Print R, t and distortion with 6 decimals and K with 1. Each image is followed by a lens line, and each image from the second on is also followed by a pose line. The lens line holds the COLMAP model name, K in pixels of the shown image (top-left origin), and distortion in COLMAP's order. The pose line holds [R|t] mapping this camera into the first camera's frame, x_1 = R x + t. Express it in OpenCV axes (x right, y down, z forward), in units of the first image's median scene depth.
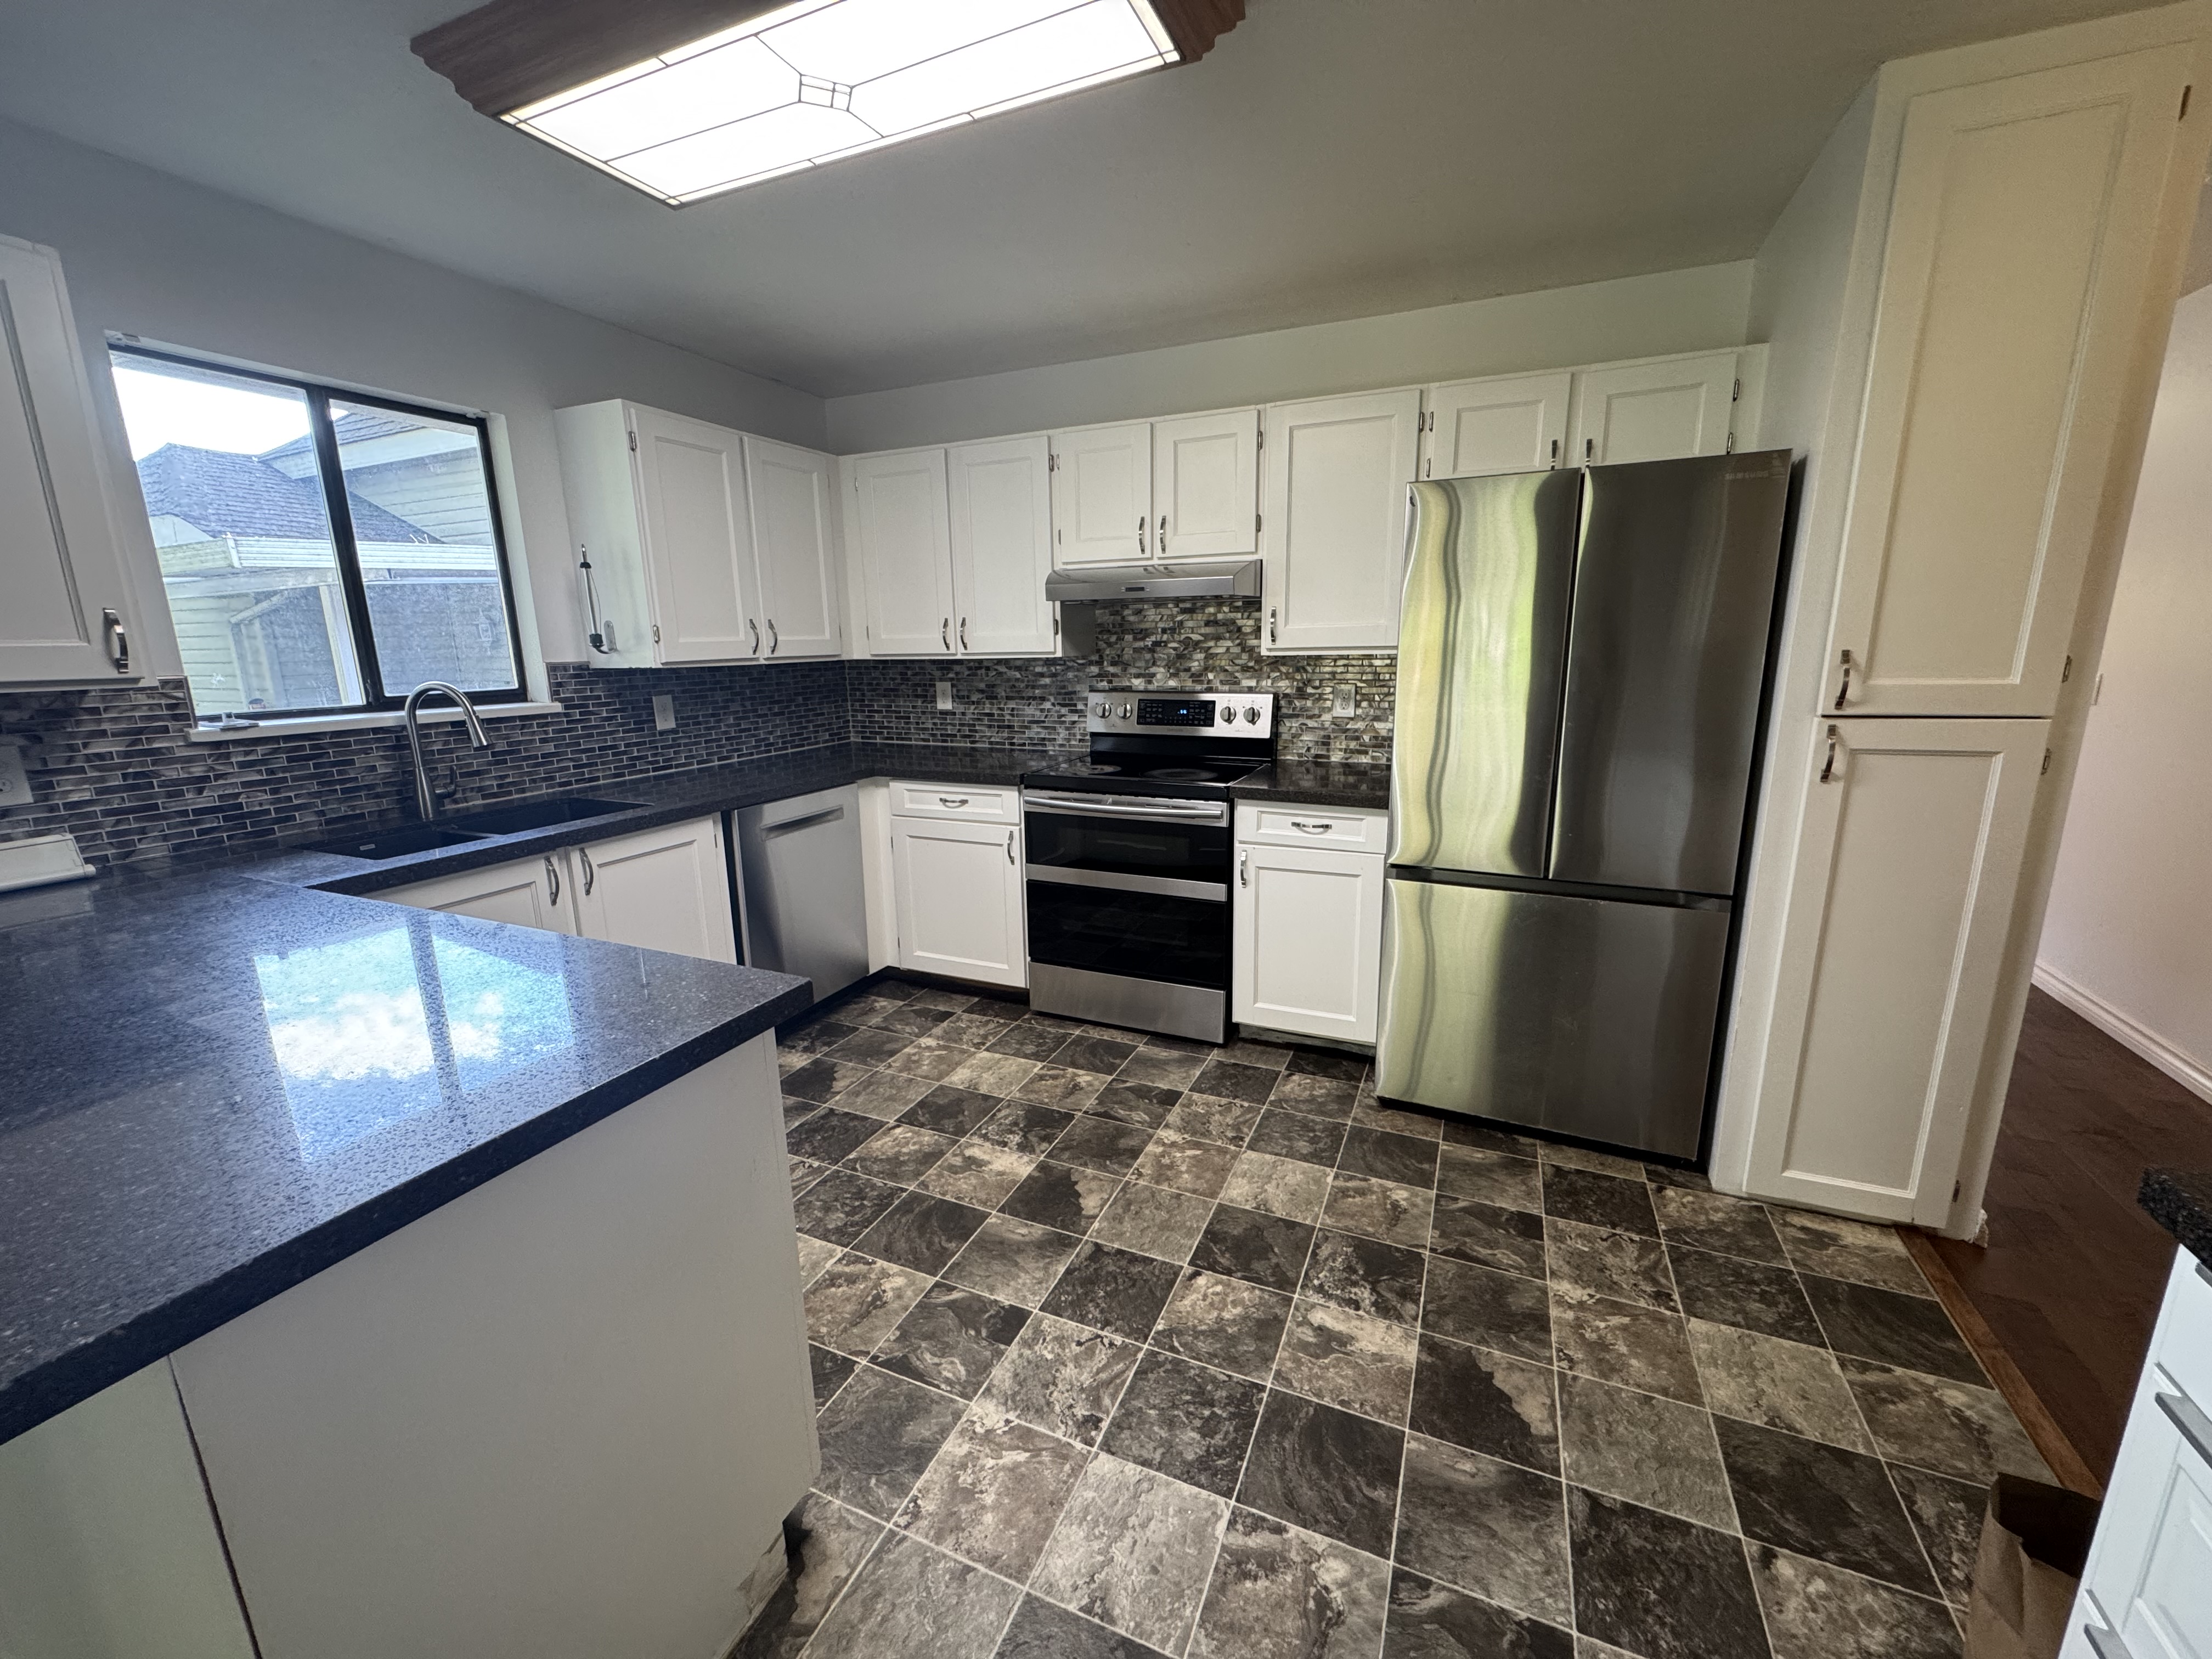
lens RADIAL K [[884.7, 0, 1107.5], [0, 884.7, 828.3], [0, 0, 1]] dist [-0.001081, 0.000050]
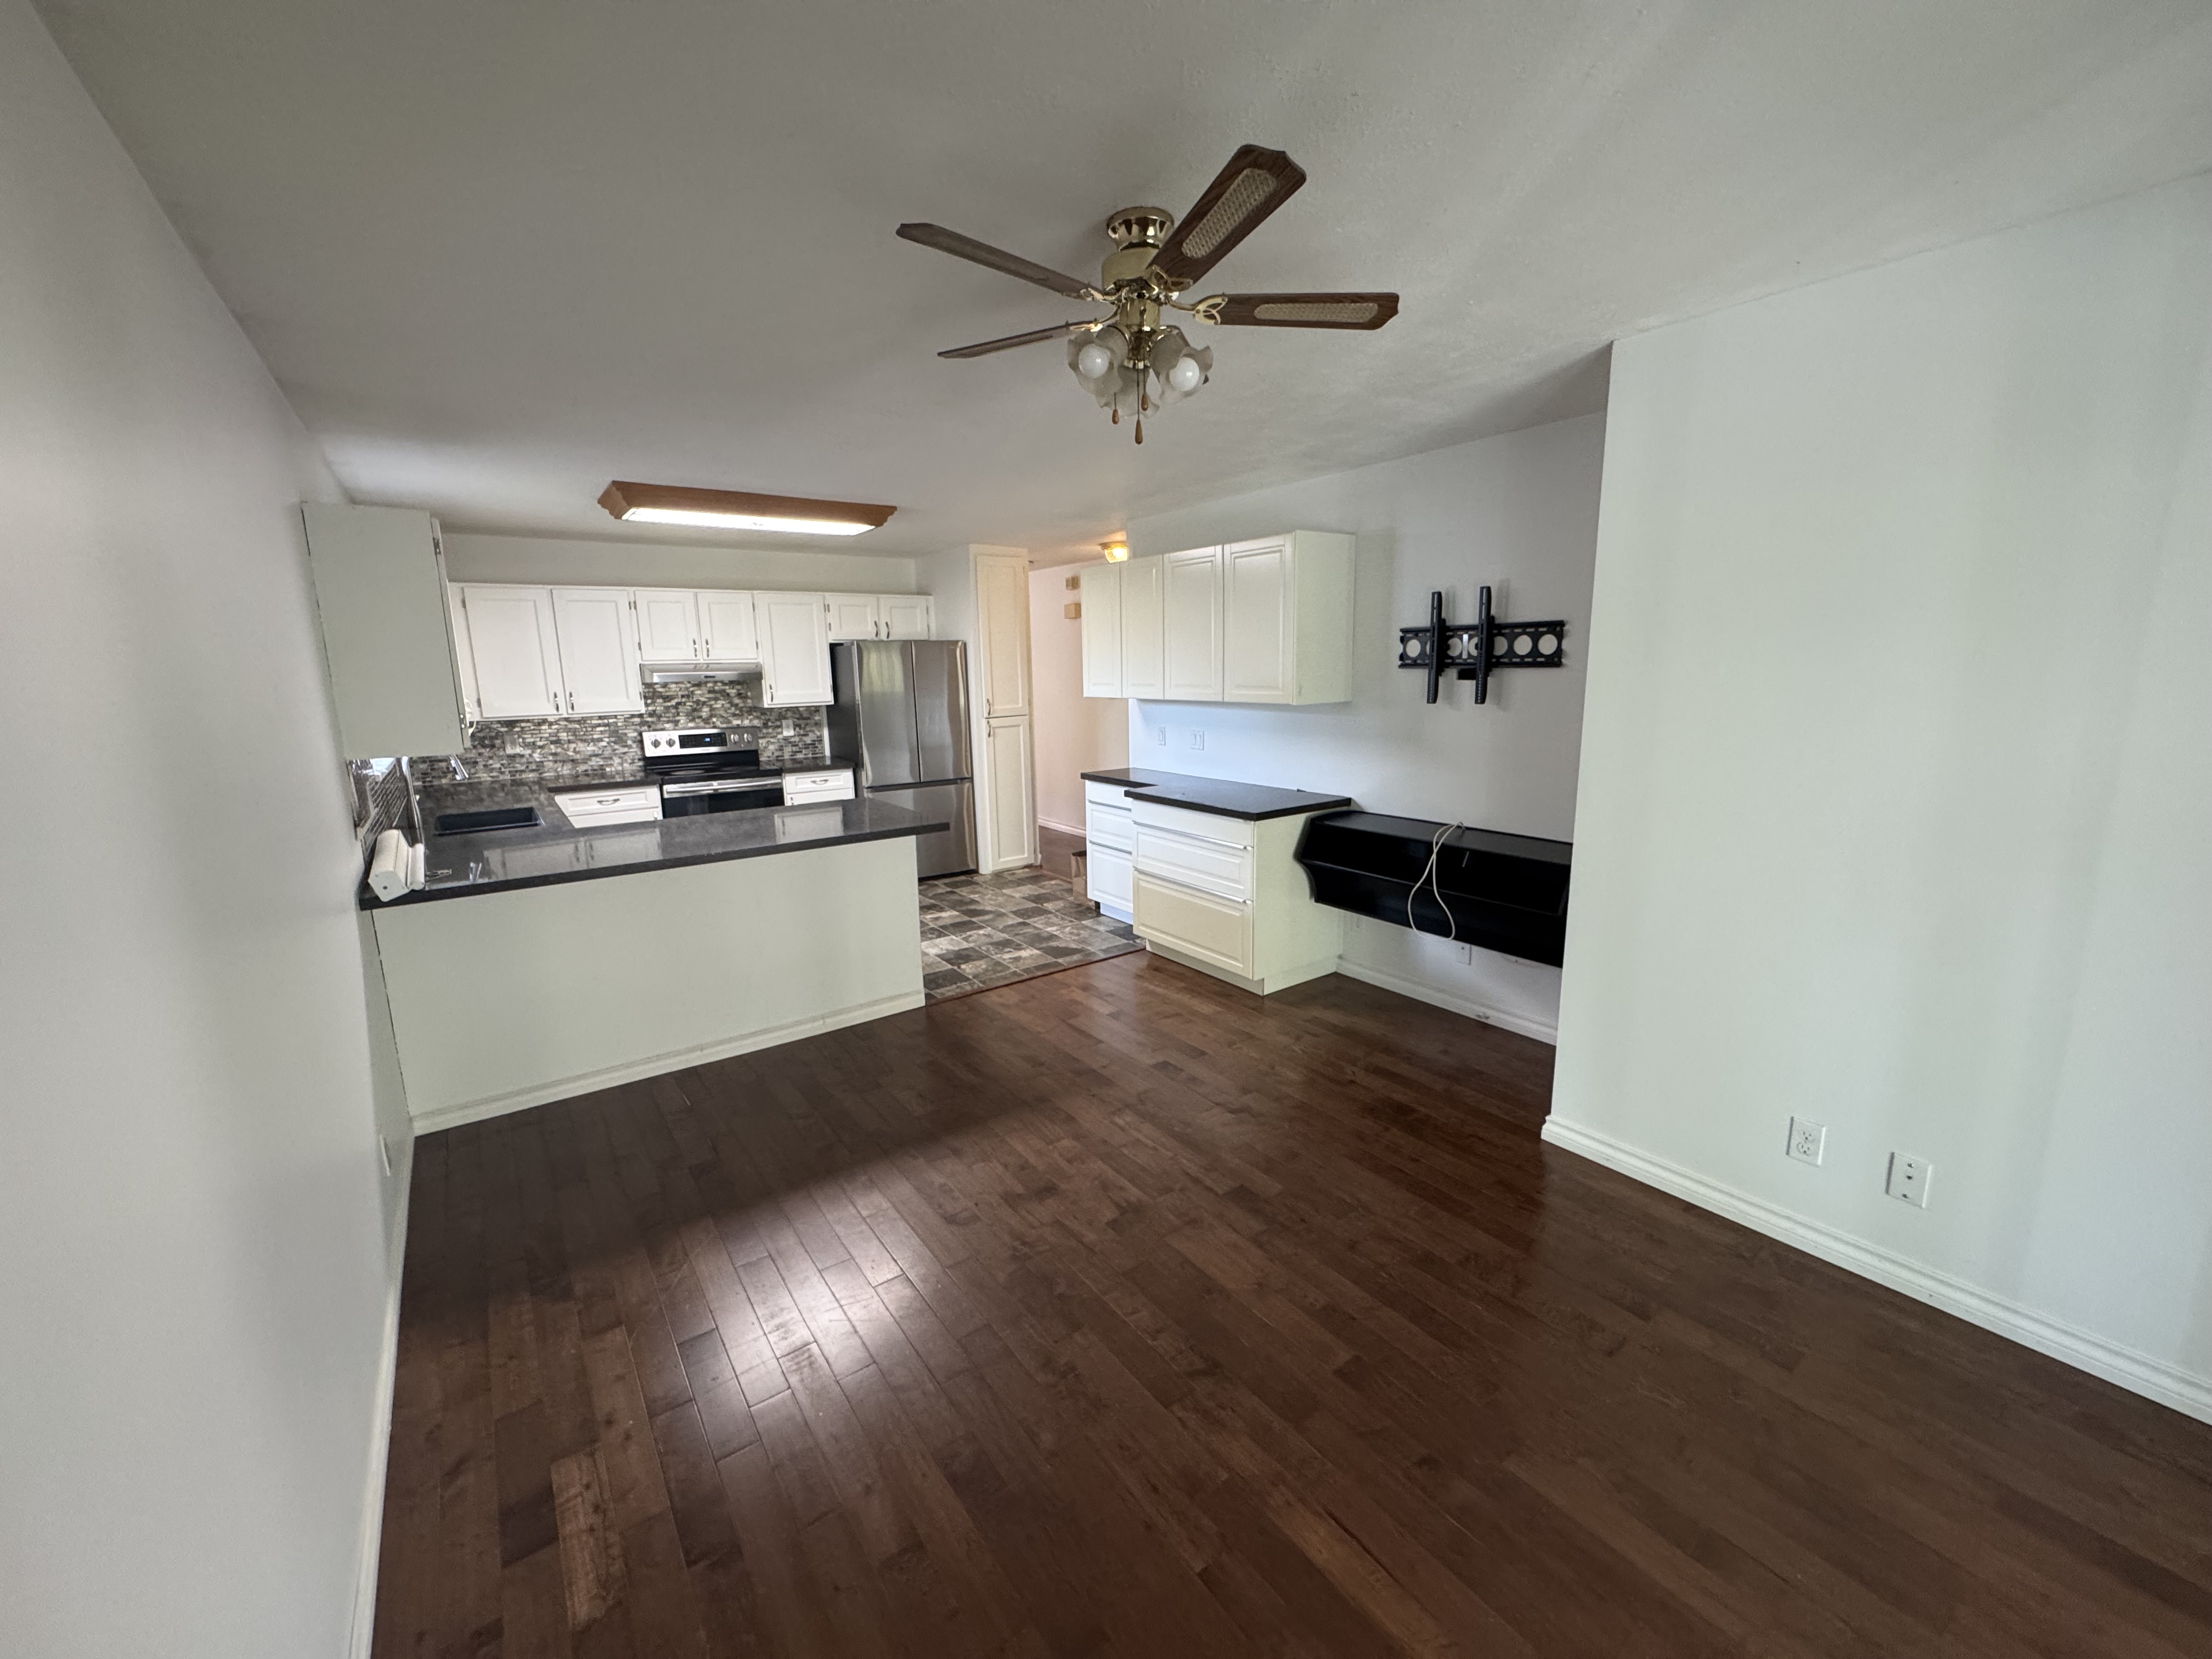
lens RADIAL K [[884.7, 0, 1108.5], [0, 884.7, 829.7], [0, 0, 1]] dist [-0.001081, 0.000050]
pose [[0.504613, -0.155551, 0.849217, -1.163659], [0.193474, 0.978992, 0.064358, 0.101309], [-0.841388, 0.131825, 0.524107, -0.686901]]
